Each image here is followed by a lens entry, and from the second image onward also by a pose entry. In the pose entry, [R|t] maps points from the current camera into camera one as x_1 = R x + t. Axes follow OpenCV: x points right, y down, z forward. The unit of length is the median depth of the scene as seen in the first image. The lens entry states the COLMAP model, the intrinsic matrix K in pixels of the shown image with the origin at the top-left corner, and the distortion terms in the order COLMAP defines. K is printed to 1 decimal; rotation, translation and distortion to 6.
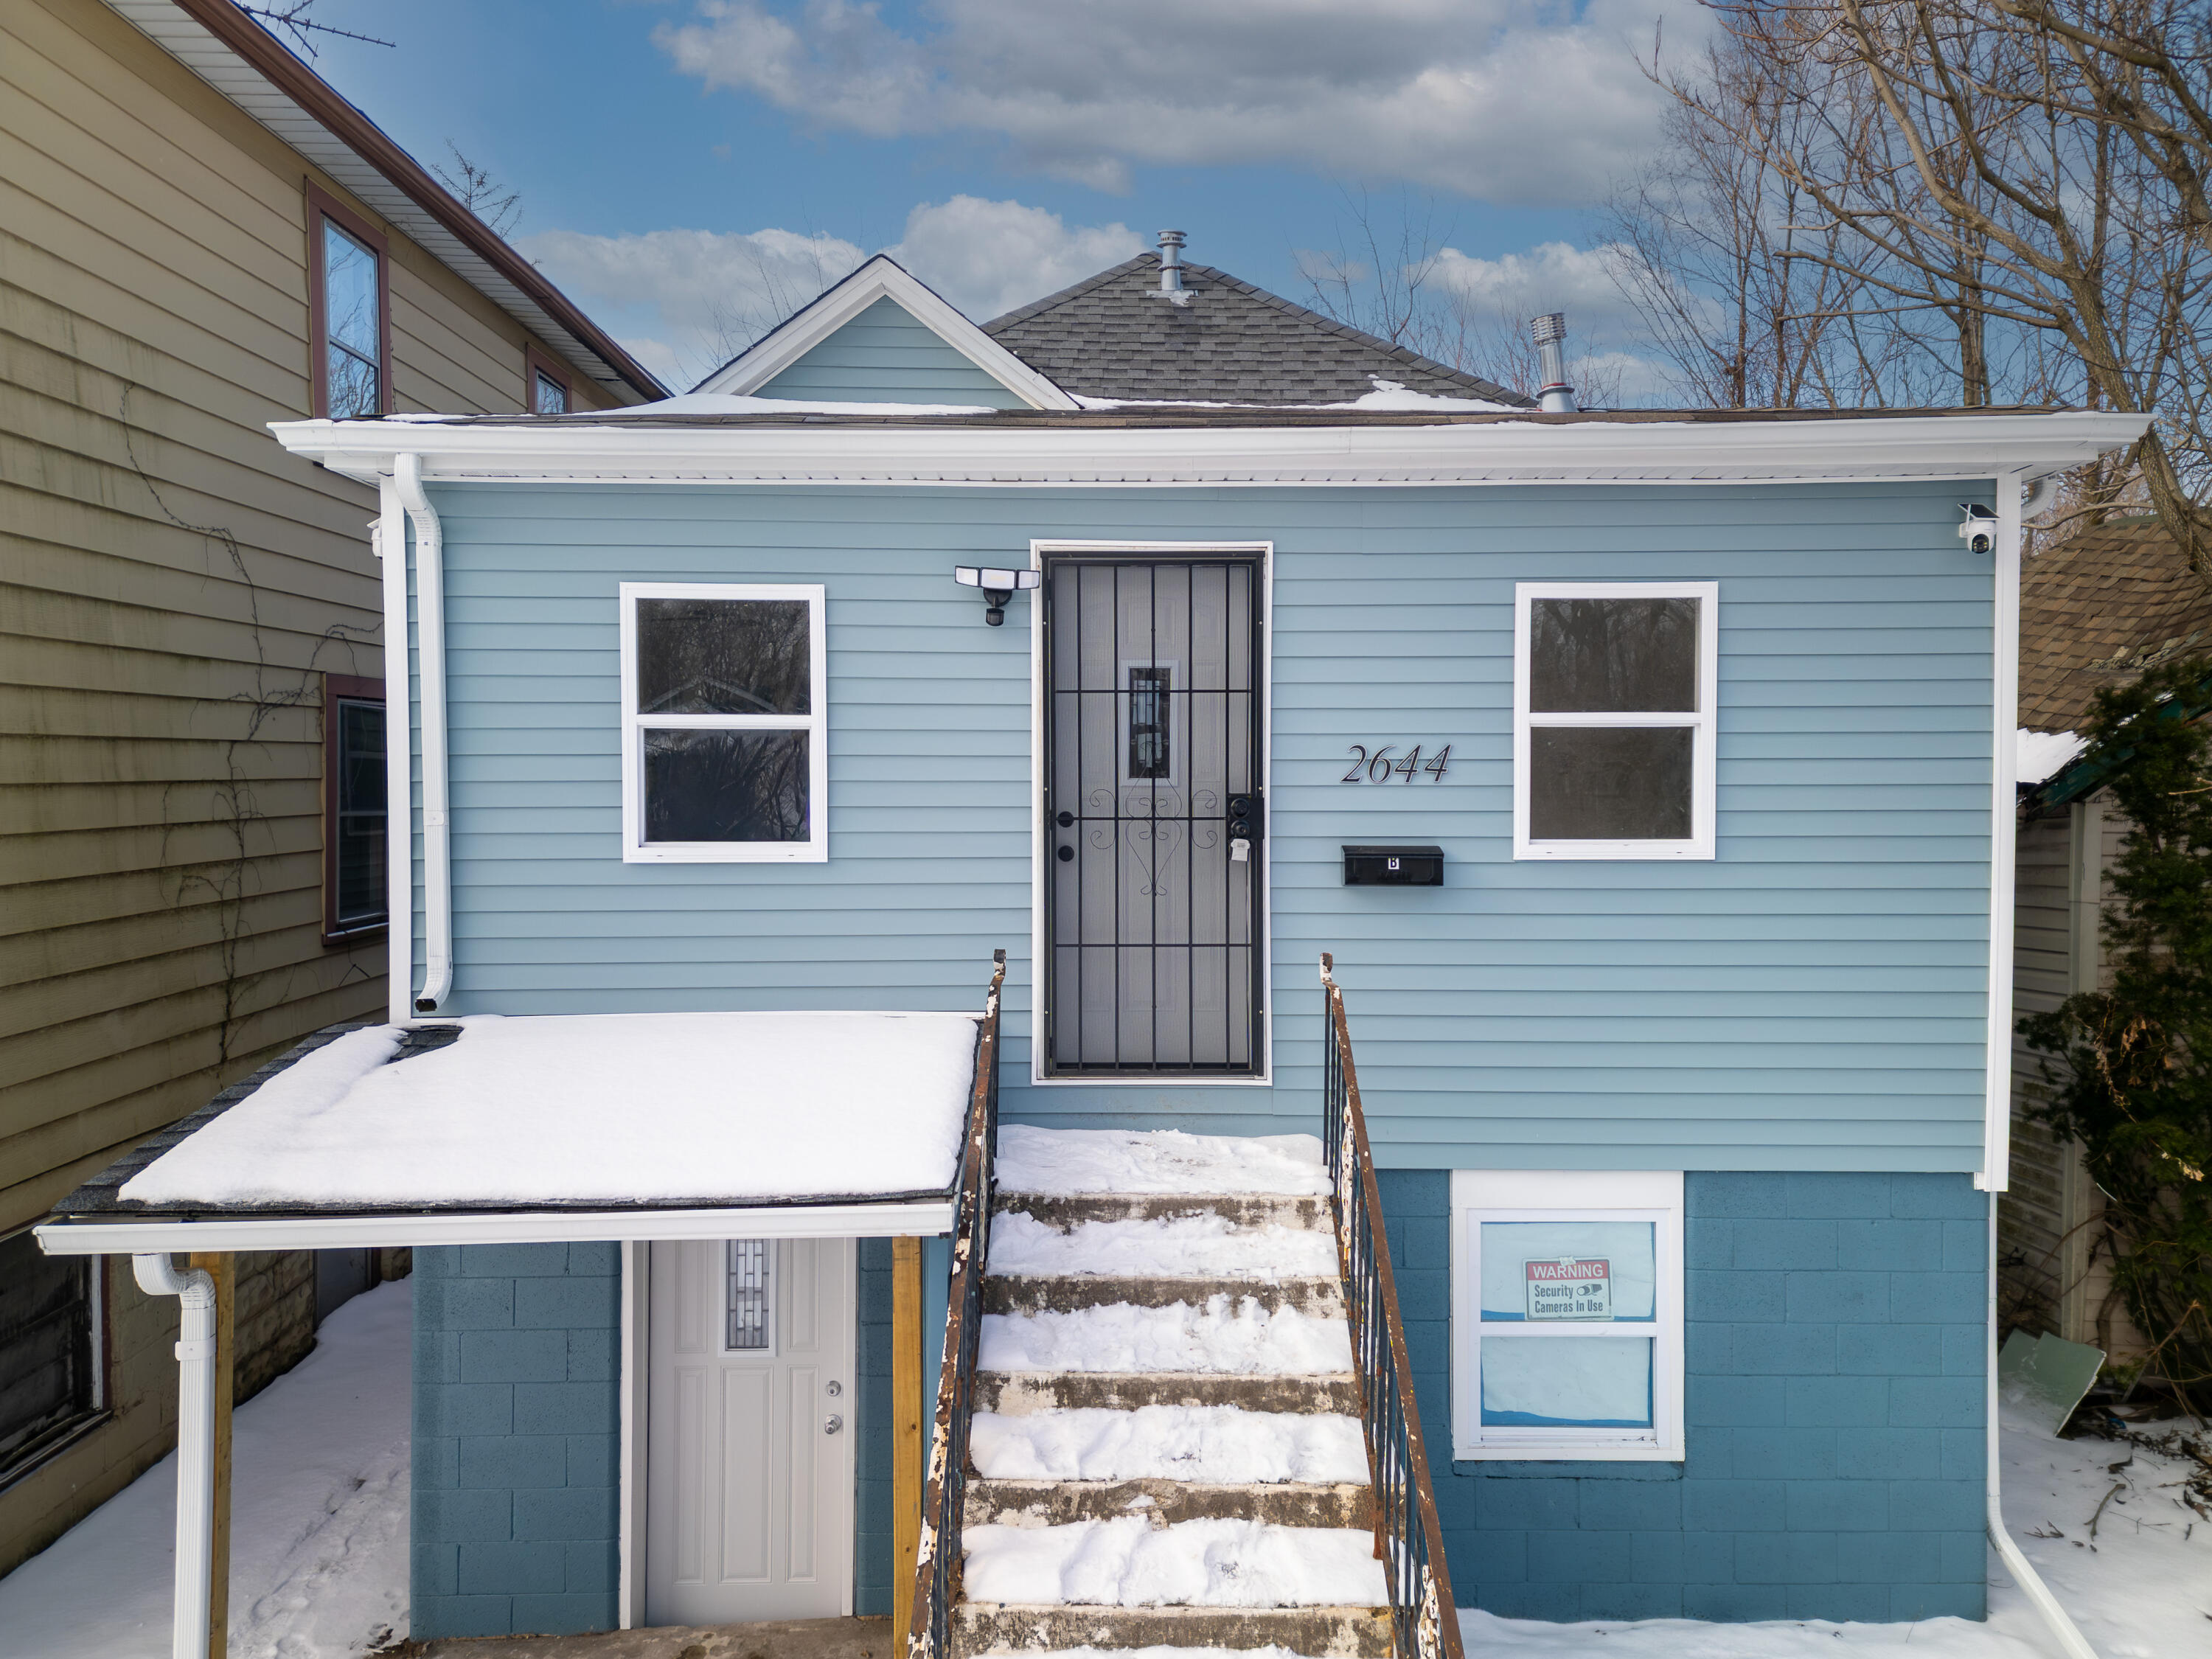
lens RADIAL K [[1543.1, 0, 1115.4], [0, 1543.1, 797.3], [0, 0, 1]] dist [0.063064, -0.035475]
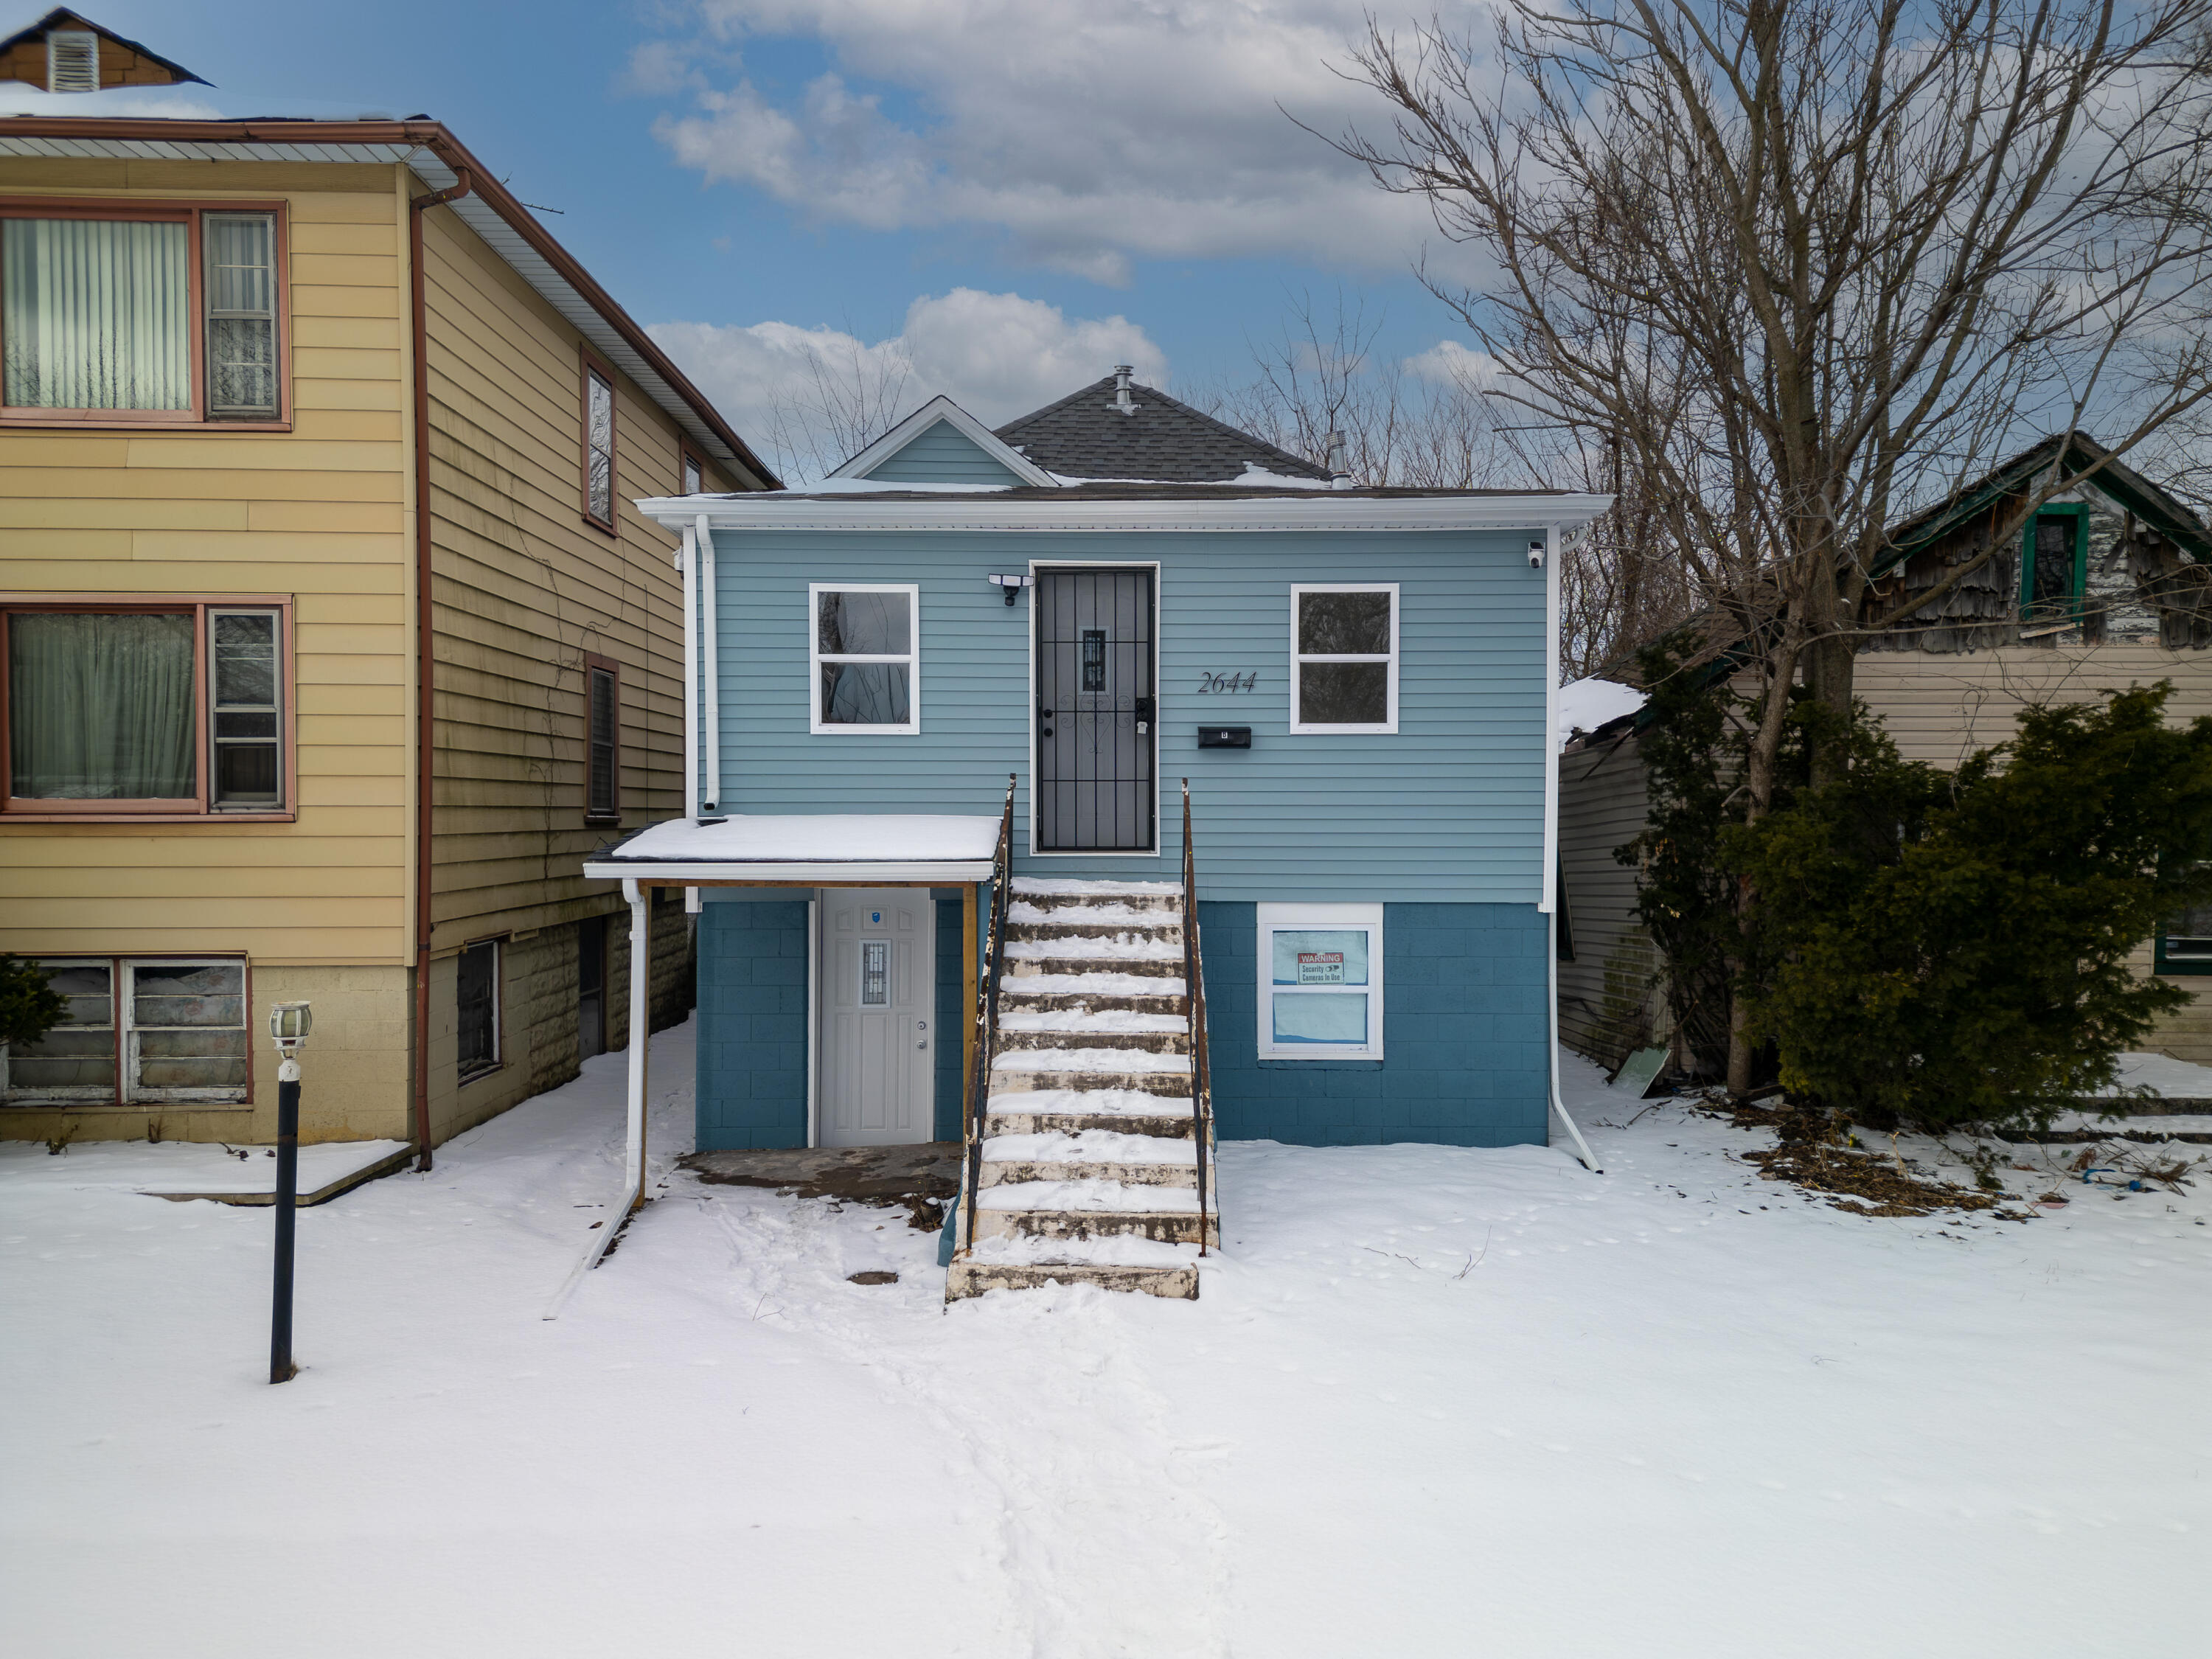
lens RADIAL K [[1529.4, 0, 1105.2], [0, 1529.4, 826.4], [0, 0, 1]] dist [0.087434, -0.059441]
pose [[0.999980, 0.000081, -0.006318, 0.047734], [-0.000172, 0.999896, -0.014387, 0.177451], [0.006316, 0.014388, 0.999877, -0.830069]]
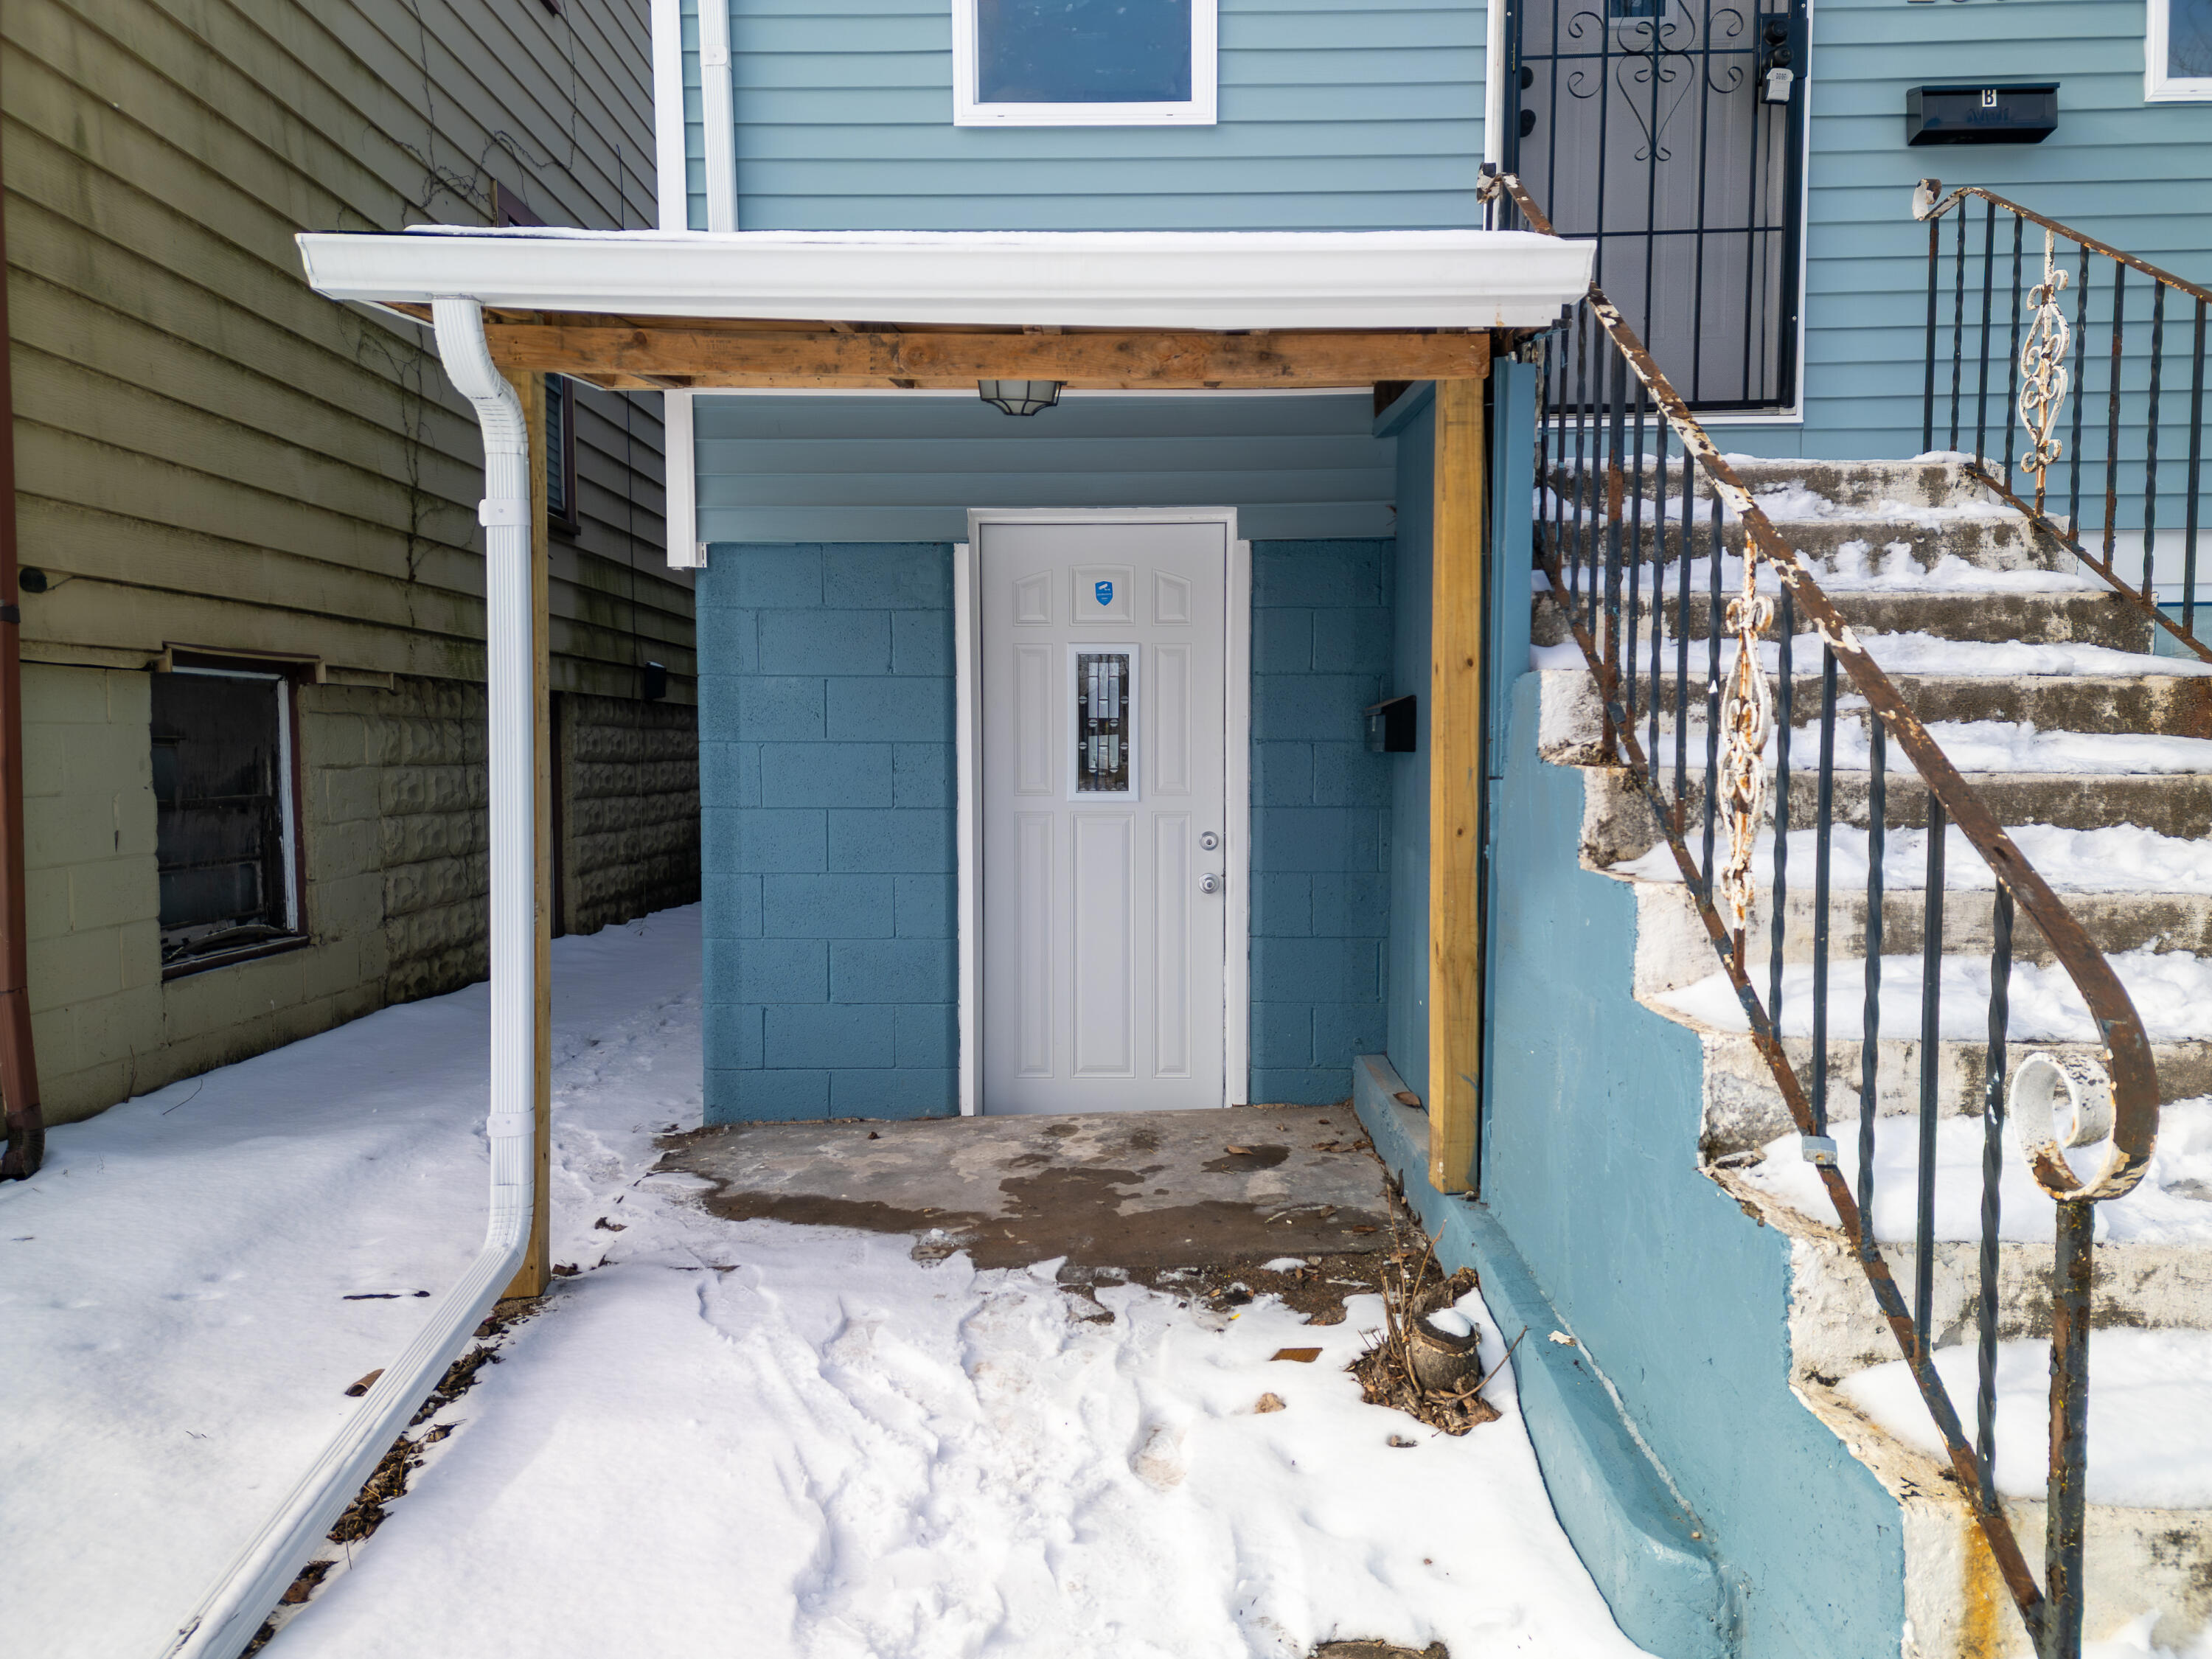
lens RADIAL K [[1529.4, 0, 1105.2], [0, 1529.4, 826.4], [0, 0, 1]] dist [0.087434, -0.059441]
pose [[0.999512, -0.003511, -0.031051, -0.218011], [0.004412, 0.999570, 0.029005, 0.361386], [0.030936, -0.029128, 0.999097, 0.220944]]
